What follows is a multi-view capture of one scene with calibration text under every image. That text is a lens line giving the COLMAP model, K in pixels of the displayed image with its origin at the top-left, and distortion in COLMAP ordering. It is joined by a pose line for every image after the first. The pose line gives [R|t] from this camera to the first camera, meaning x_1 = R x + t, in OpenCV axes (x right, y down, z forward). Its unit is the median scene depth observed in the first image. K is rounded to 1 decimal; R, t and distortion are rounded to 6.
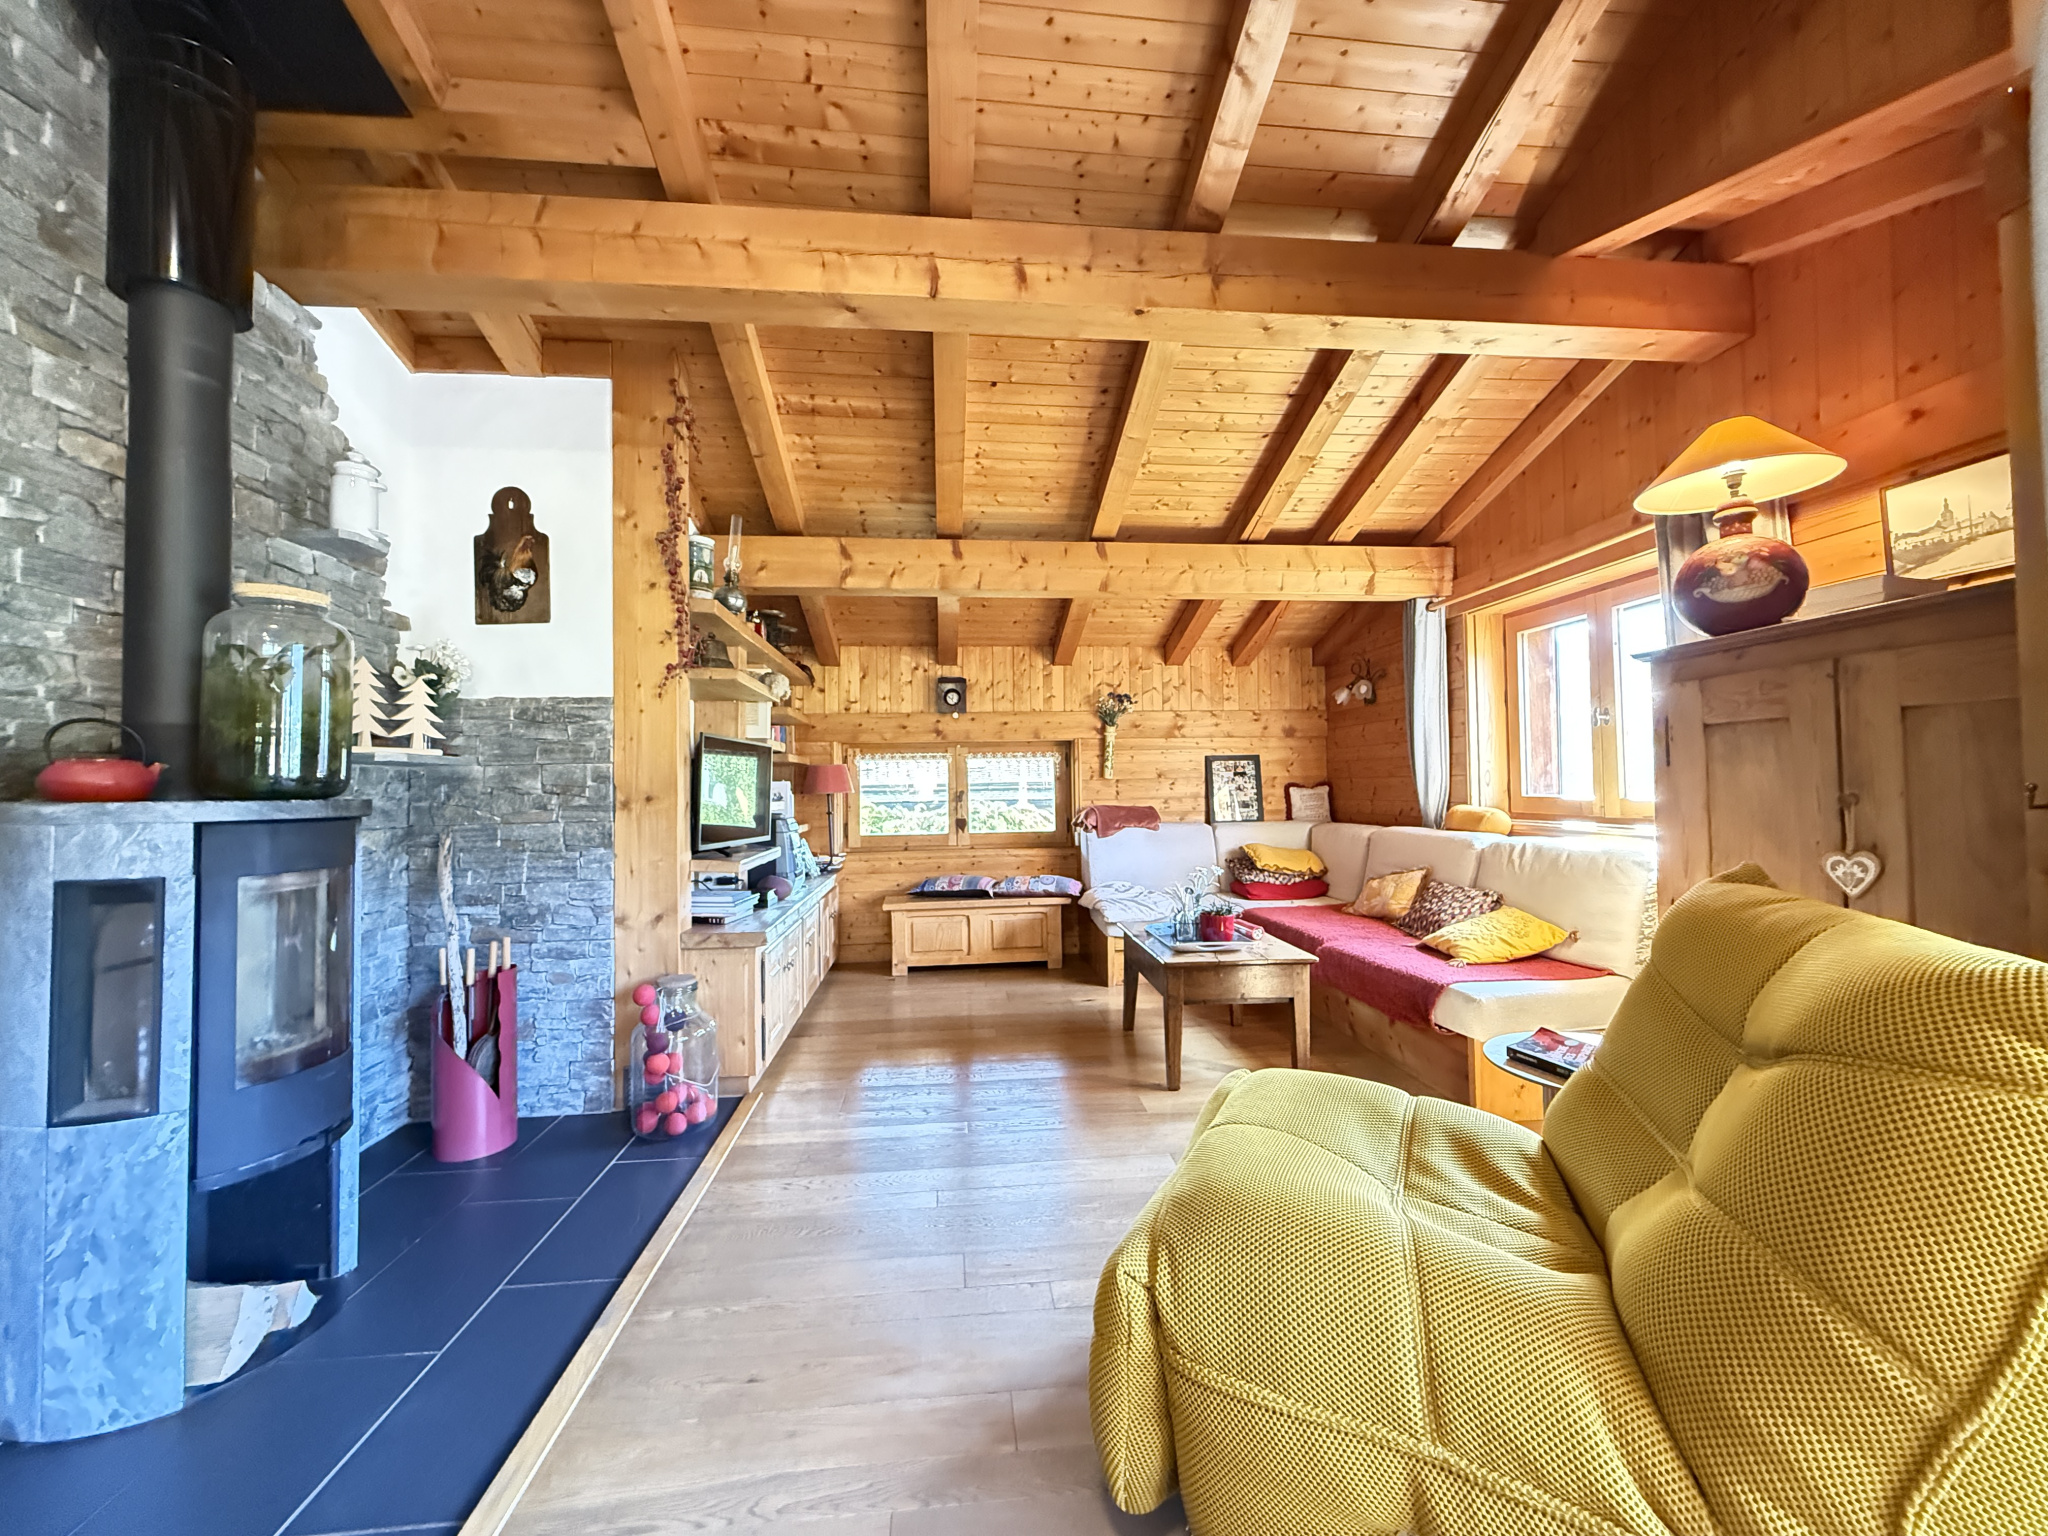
lens RADIAL K [[817.9, 0, 1022.9], [0, 817.9, 764.1], [0, 0, 1]] dist [0.000547, 0.000231]
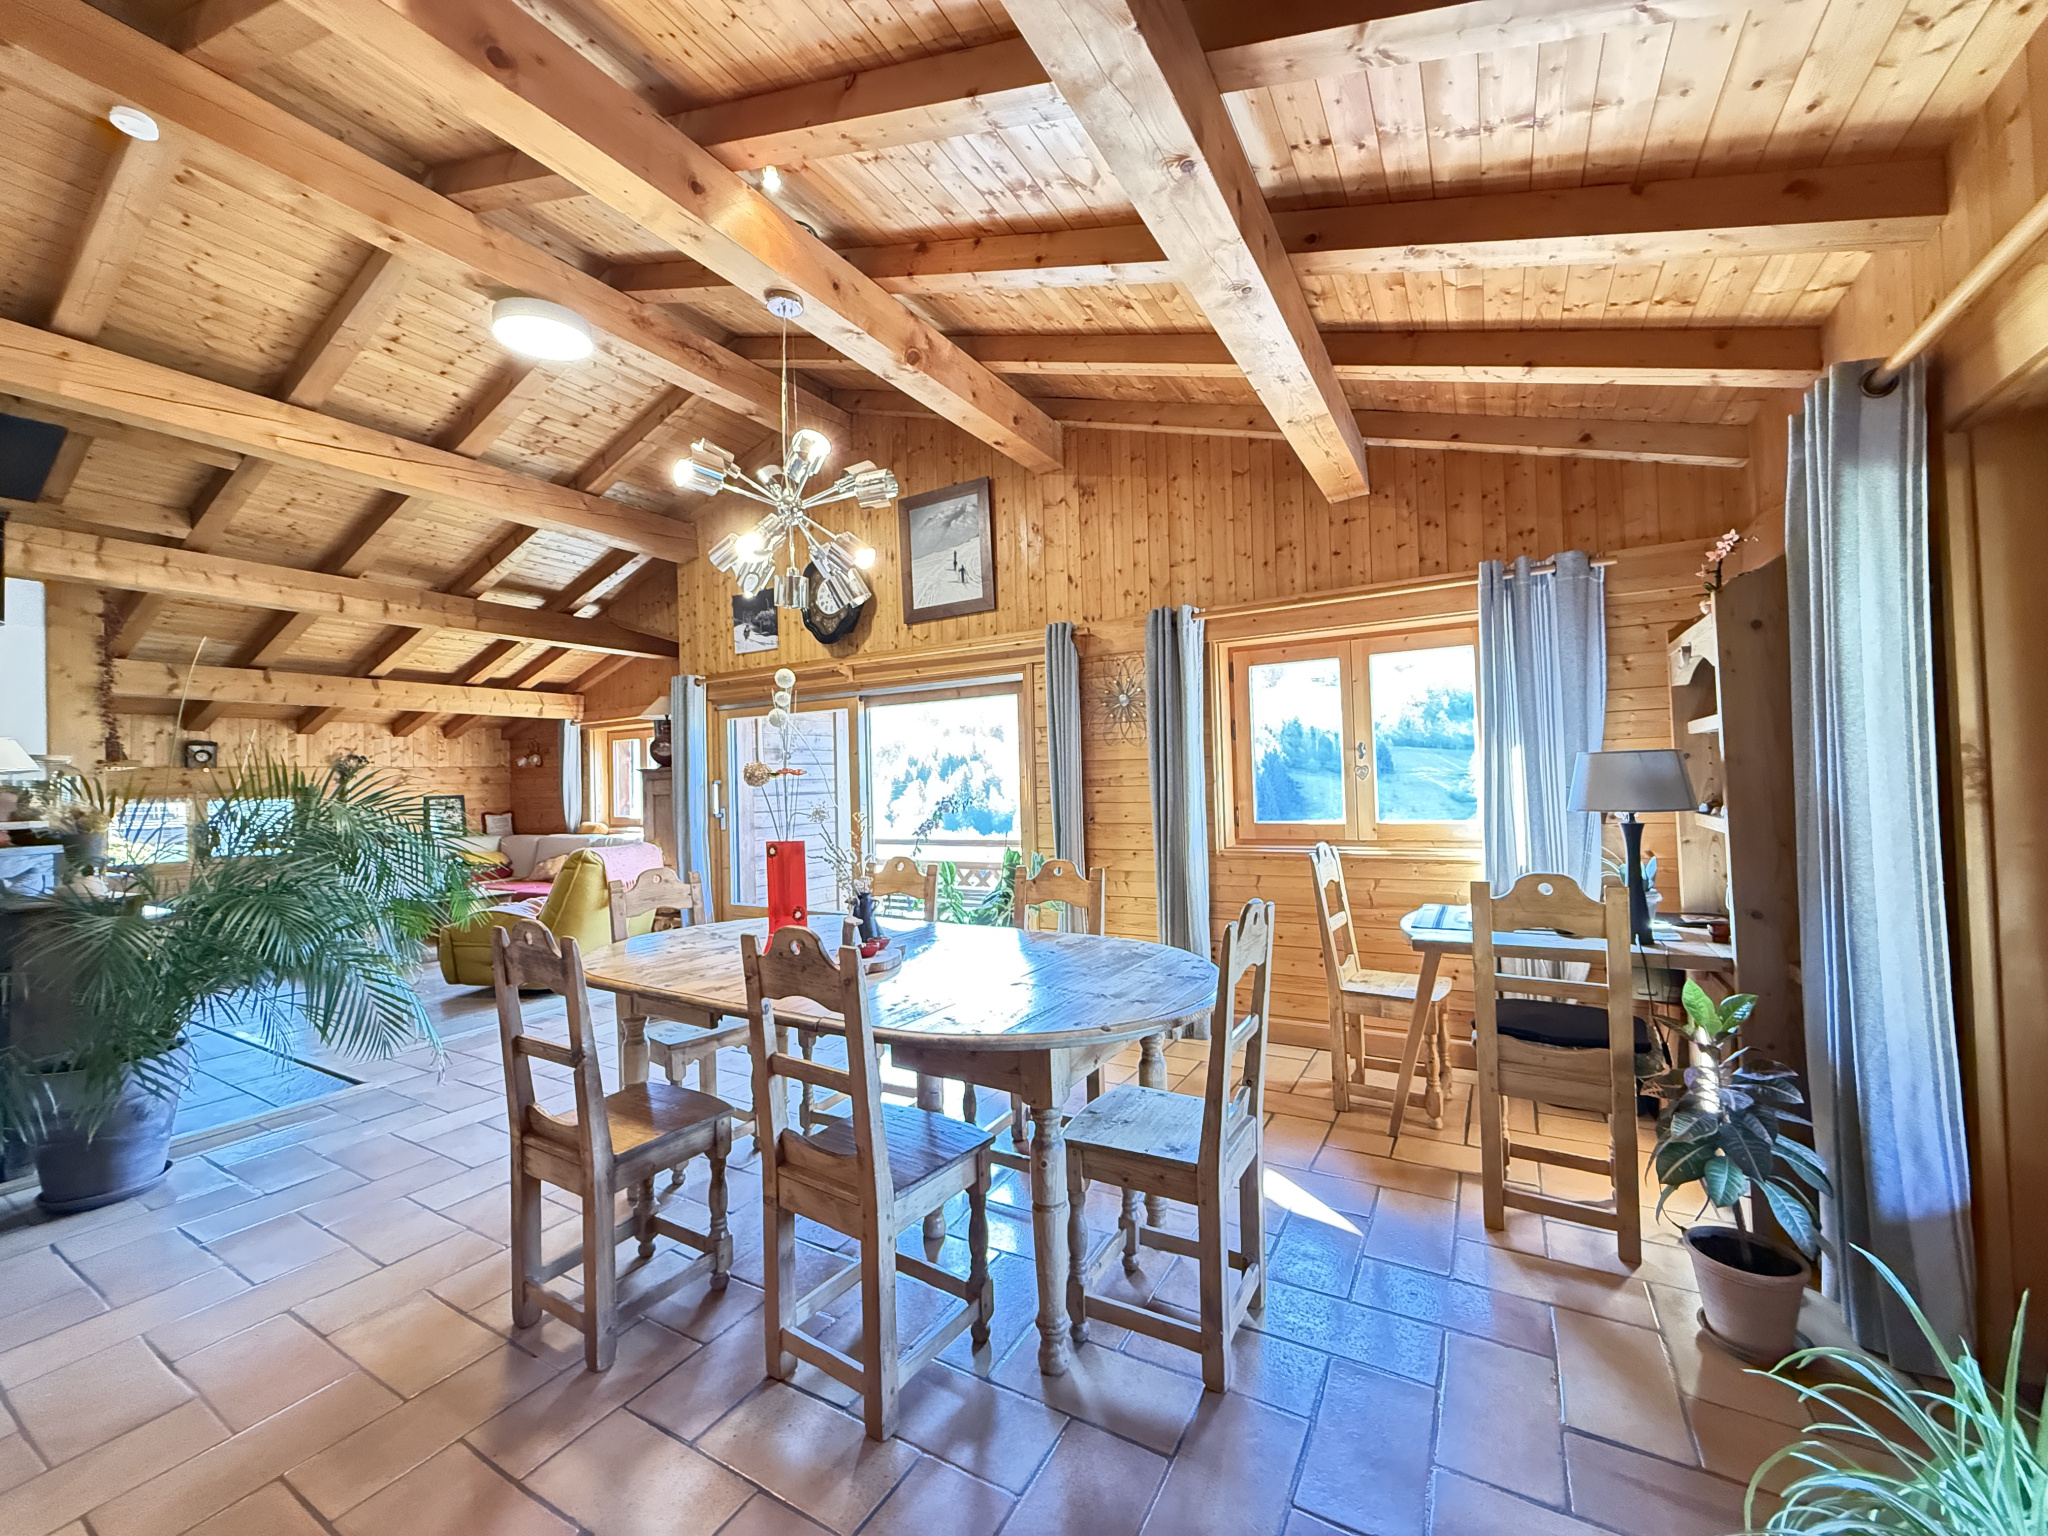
lens RADIAL K [[817.9, 0, 1022.9], [0, 817.9, 764.1], [0, 0, 1]] dist [0.000547, 0.000231]
pose [[0.587936, 0.013890, 0.808788, -0.475850], [-0.001102, 0.999865, -0.016370, -0.061981], [-0.808907, 0.008734, 0.587872, -1.077844]]
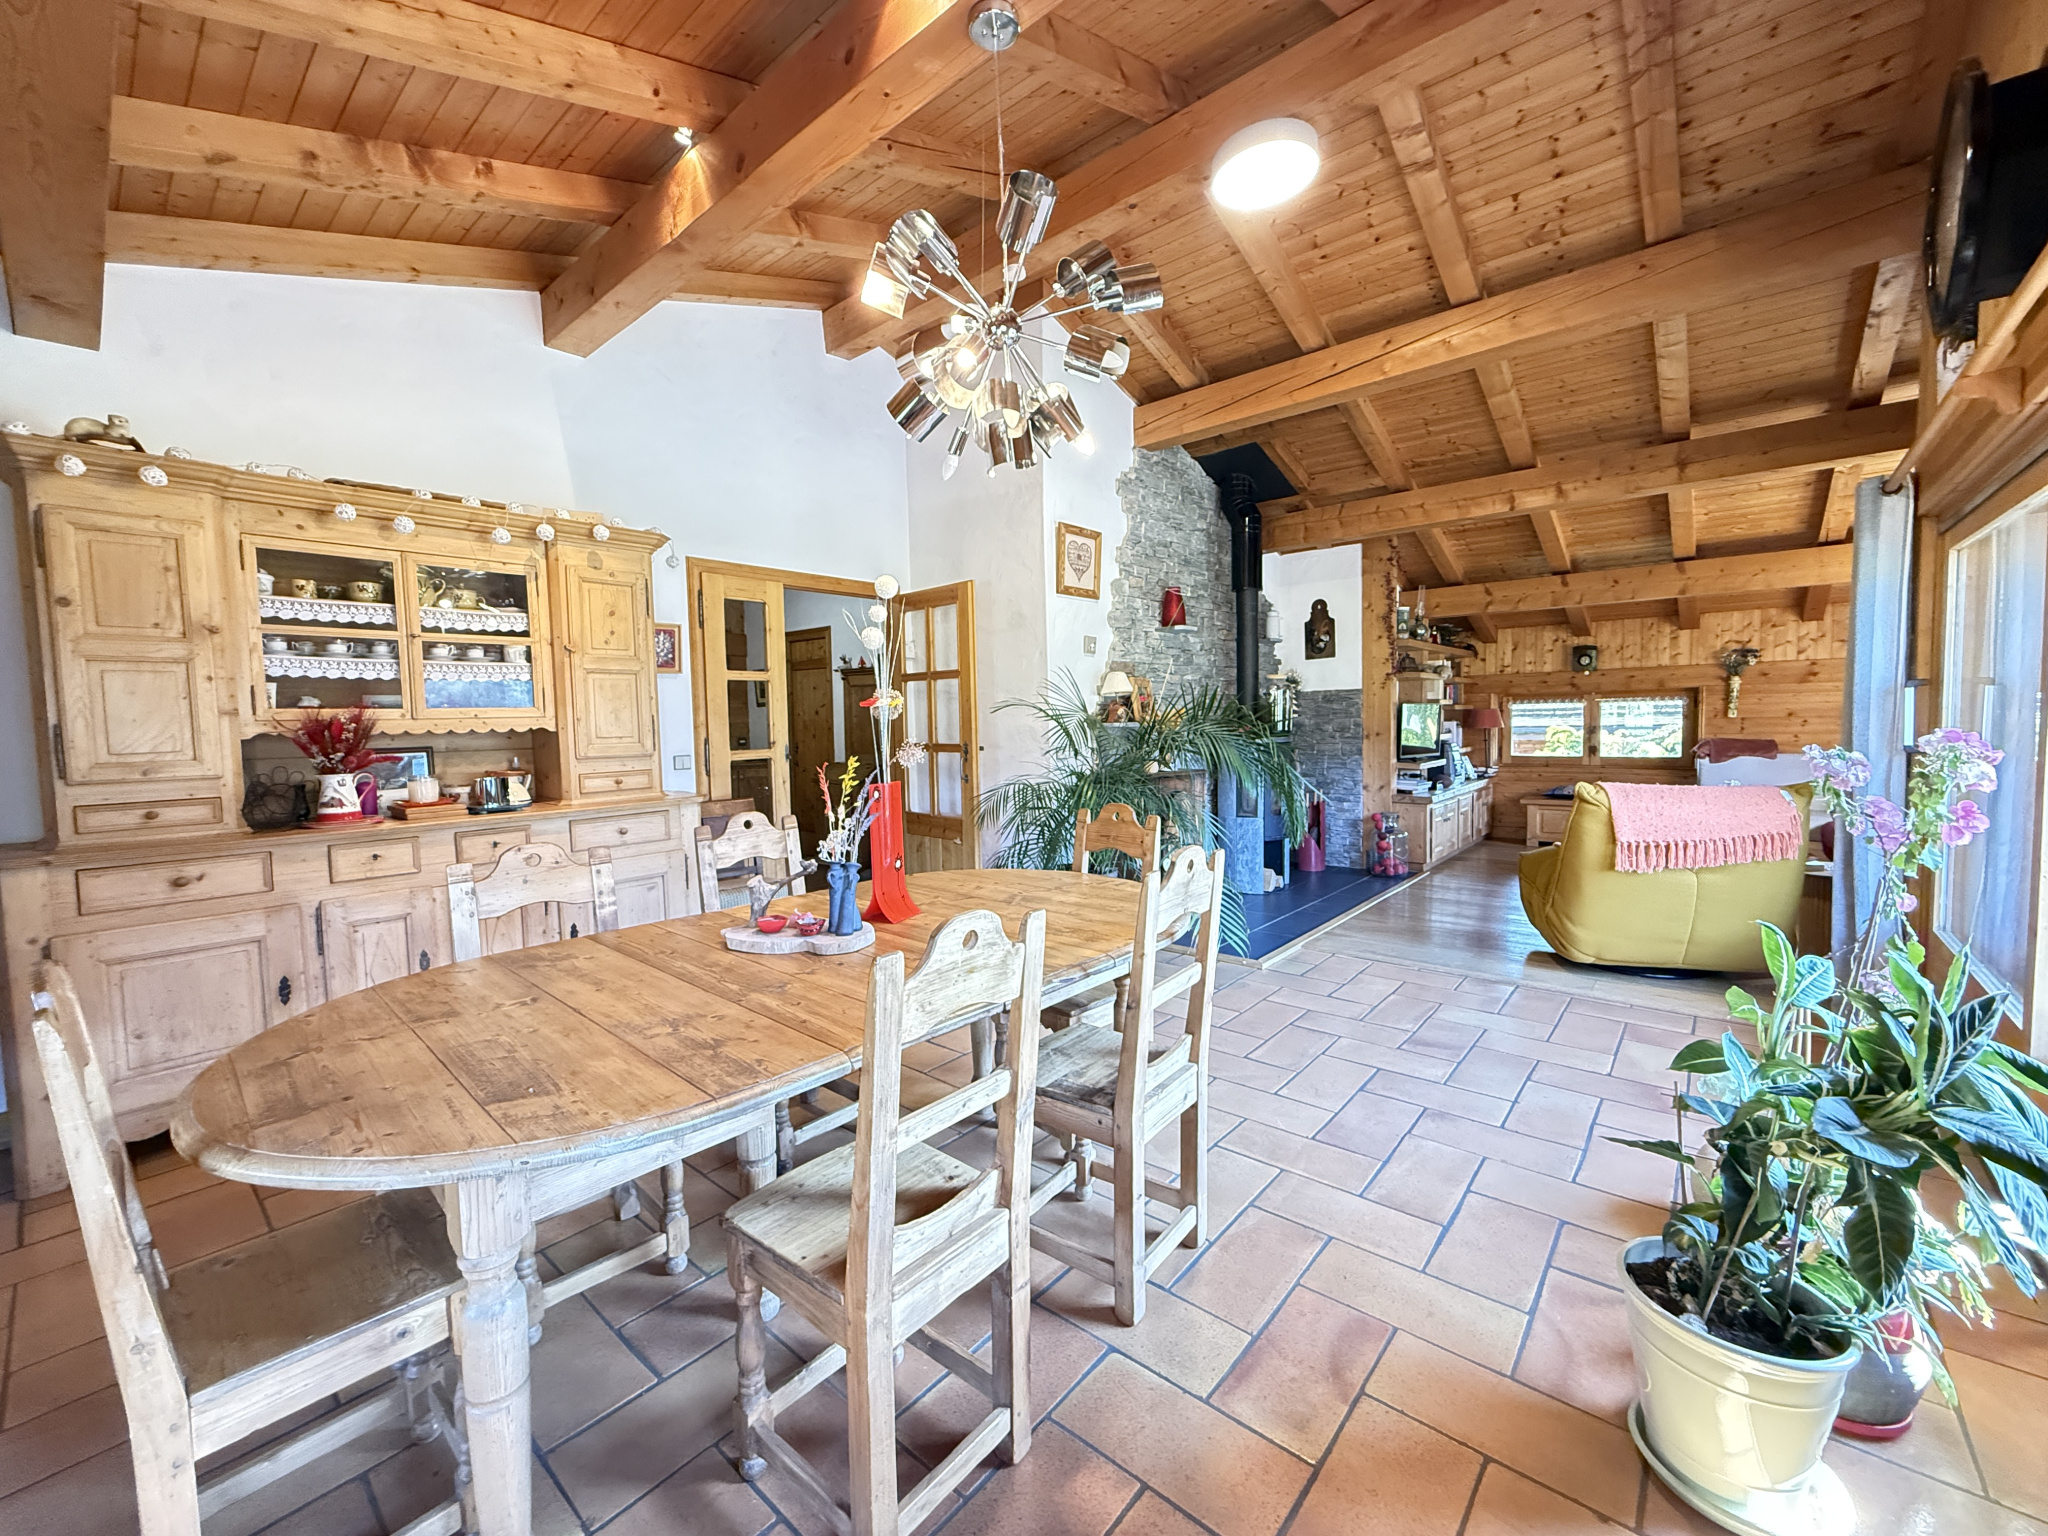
lens RADIAL K [[817.9, 0, 1022.9], [0, 817.9, 764.1], [0, 0, 1]] dist [0.000547, 0.000231]
pose [[0.691722, 0.040465, -0.721029, 0.339628], [0.031047, 0.995839, 0.085673, -0.068029], [0.721496, -0.081648, 0.687588, -0.867557]]
